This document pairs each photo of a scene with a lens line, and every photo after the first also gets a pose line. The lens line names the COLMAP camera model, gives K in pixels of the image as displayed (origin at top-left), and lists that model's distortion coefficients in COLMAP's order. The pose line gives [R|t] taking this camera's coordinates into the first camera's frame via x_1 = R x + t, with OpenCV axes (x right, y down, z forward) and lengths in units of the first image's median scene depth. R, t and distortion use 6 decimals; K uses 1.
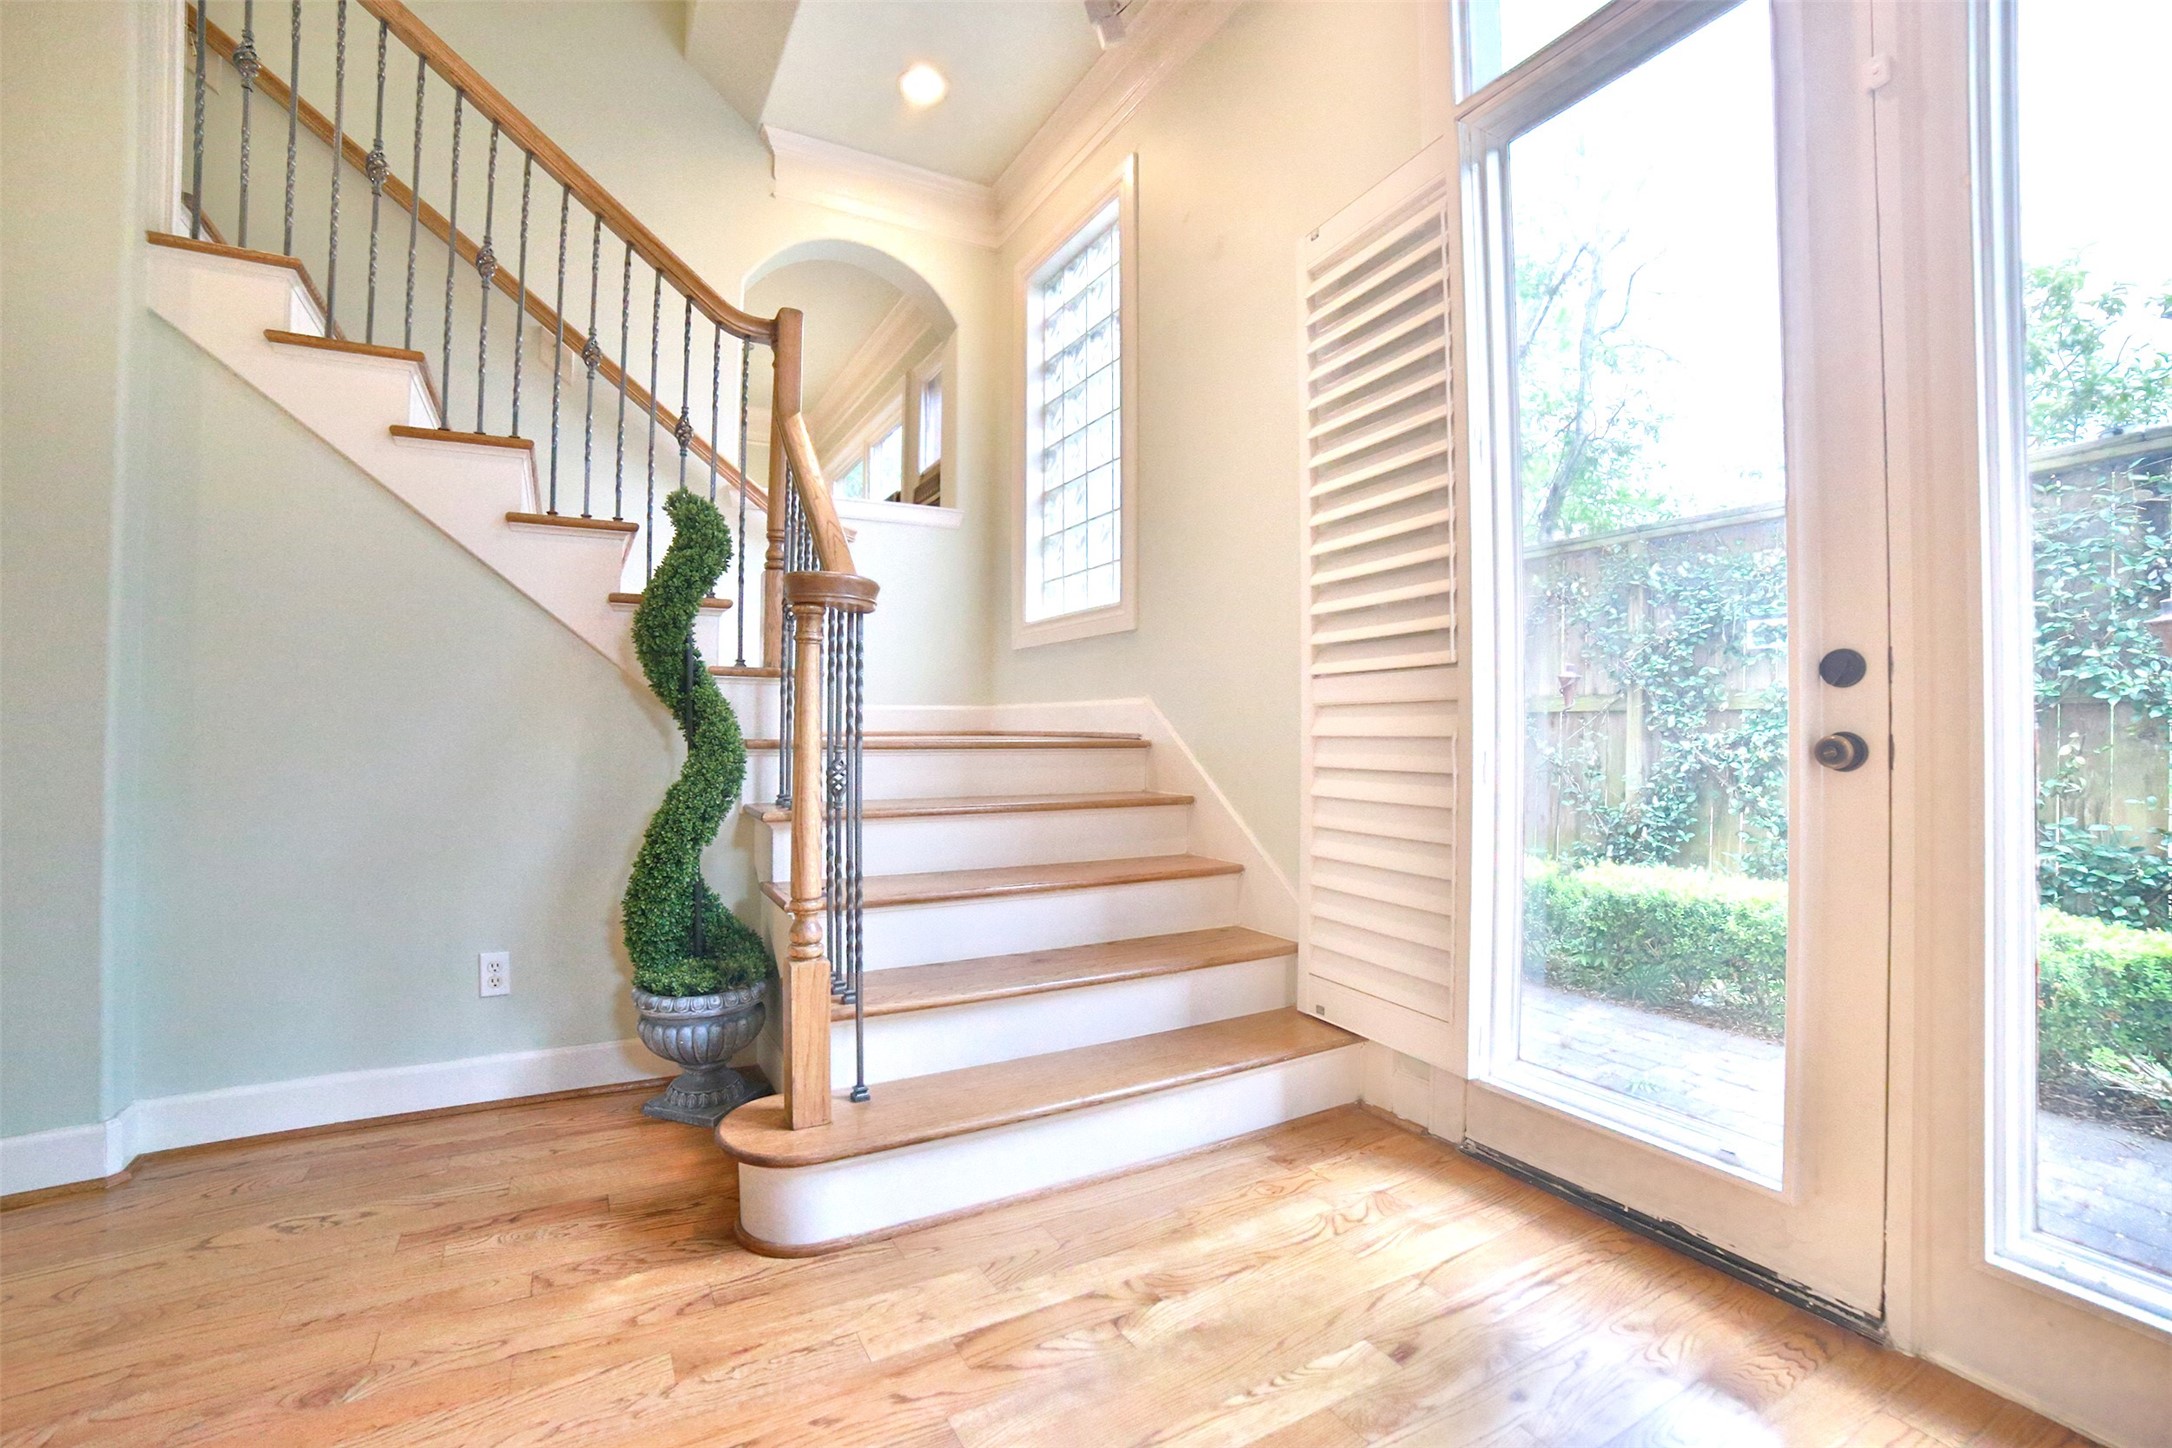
lens RADIAL K [[933.0, 0, 1076.5], [0, 933.0, 719.1], [0, 0, 1]] dist [-0.074420, 0.000121]
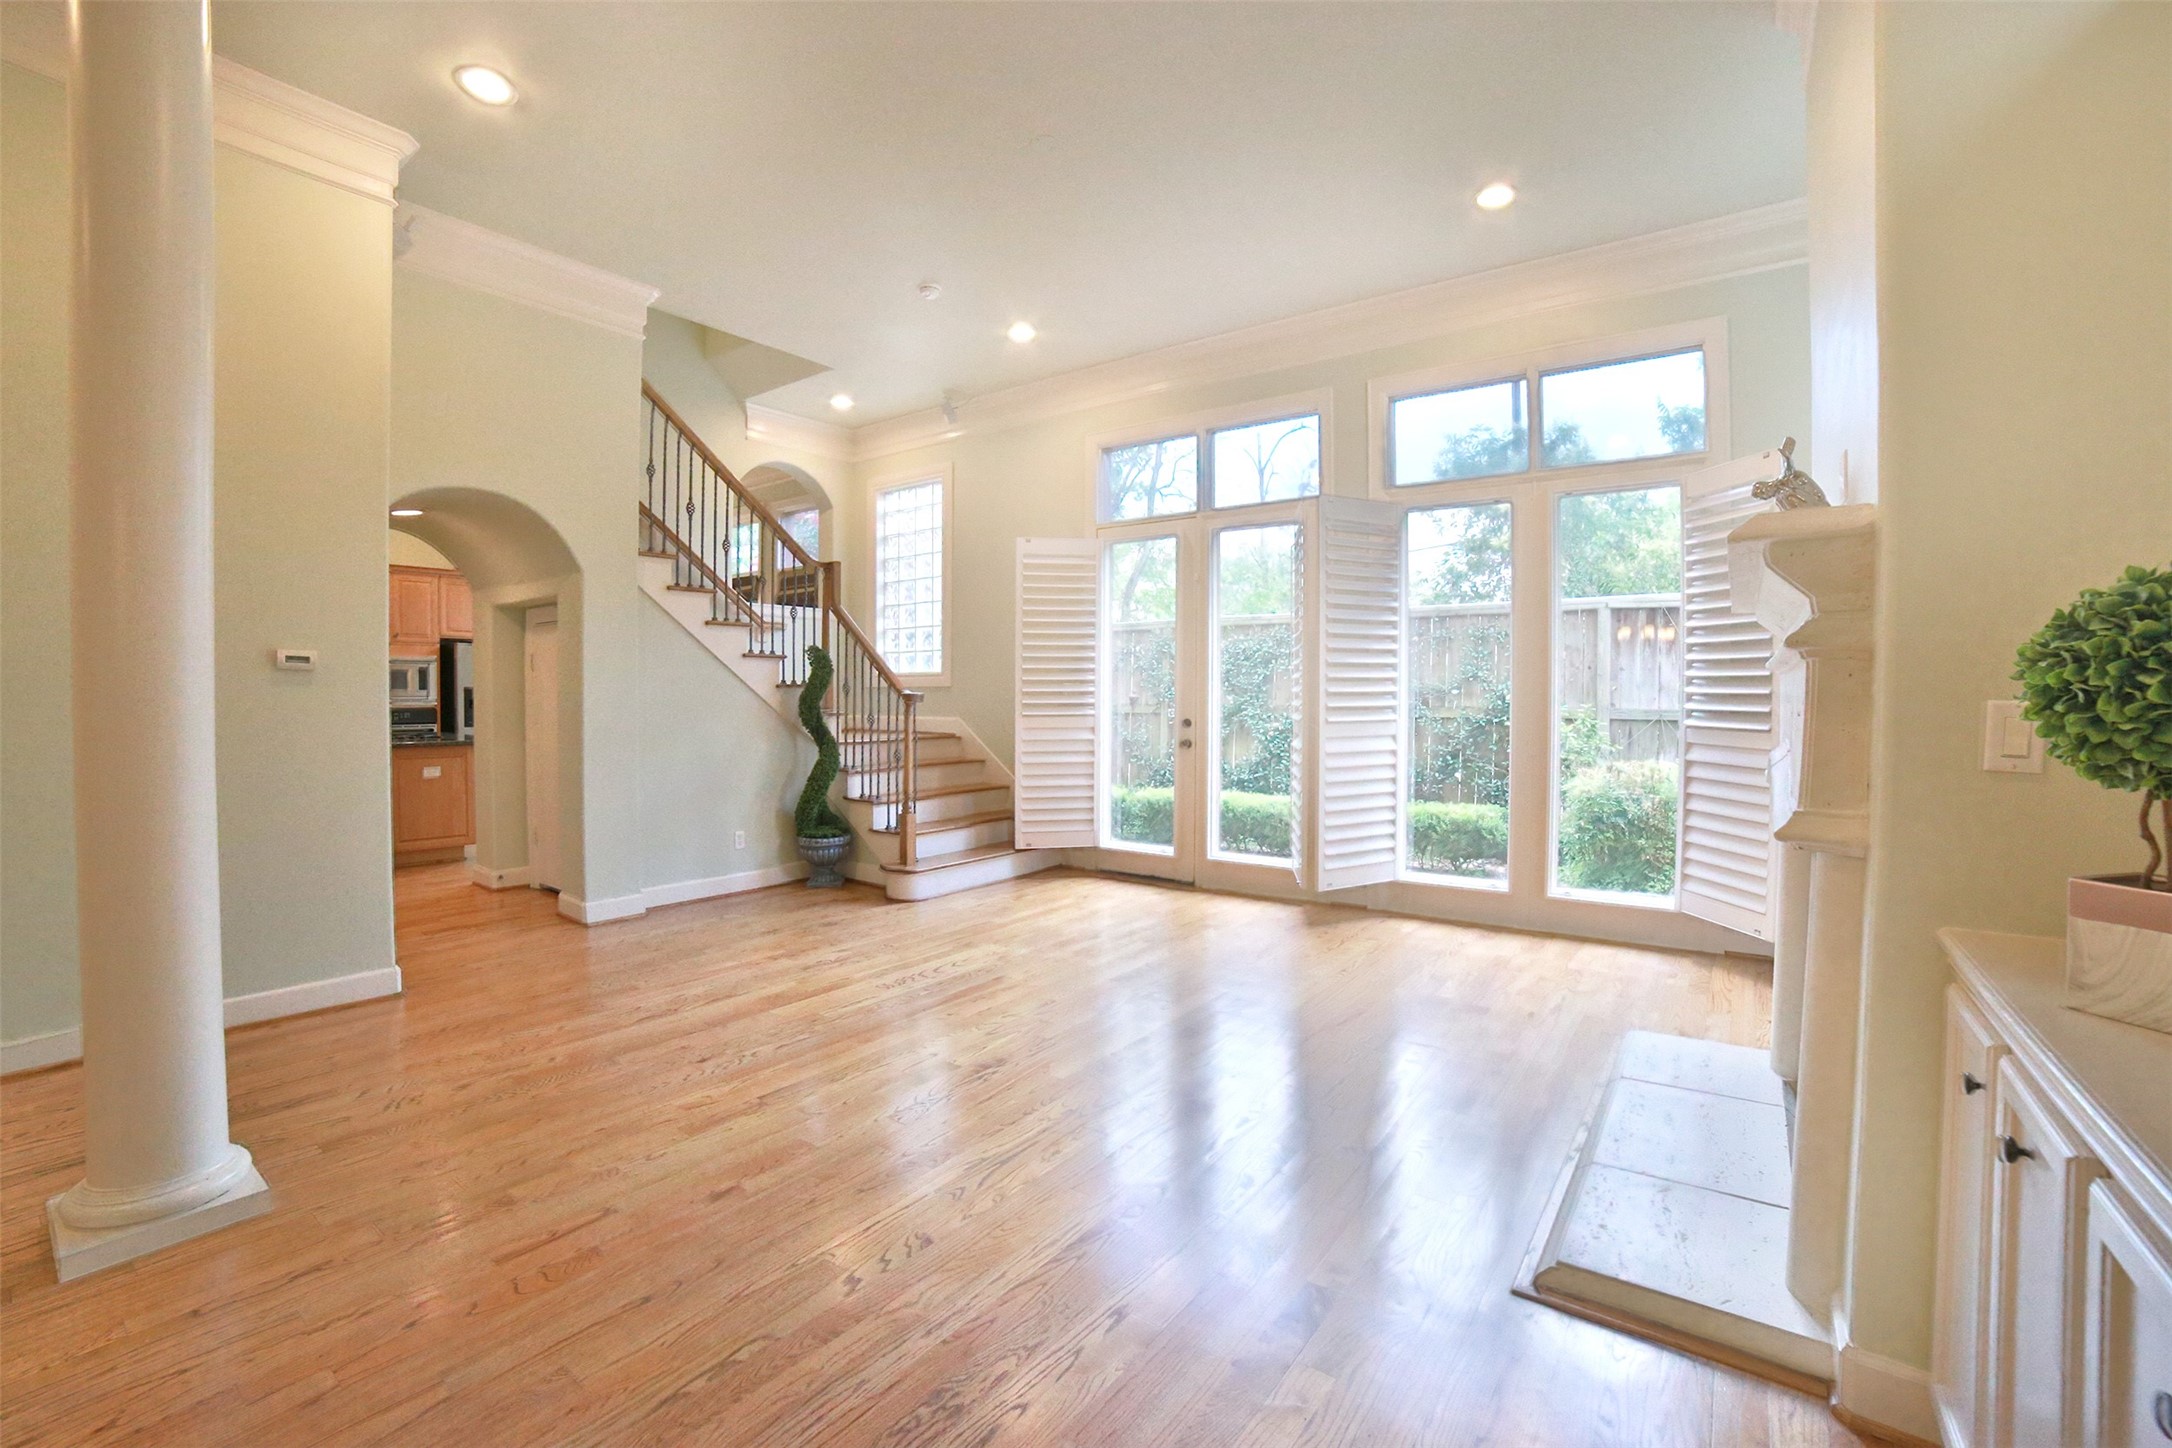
lens RADIAL K [[933.0, 0, 1076.5], [0, 933.0, 719.1], [0, 0, 1]] dist [-0.074420, 0.000121]
pose [[0.915294, -0.009193, 0.402682, -0.518471], [-0.004854, 0.999415, 0.033848, -0.086729], [-0.402757, -0.032935, 0.914714, -1.068648]]
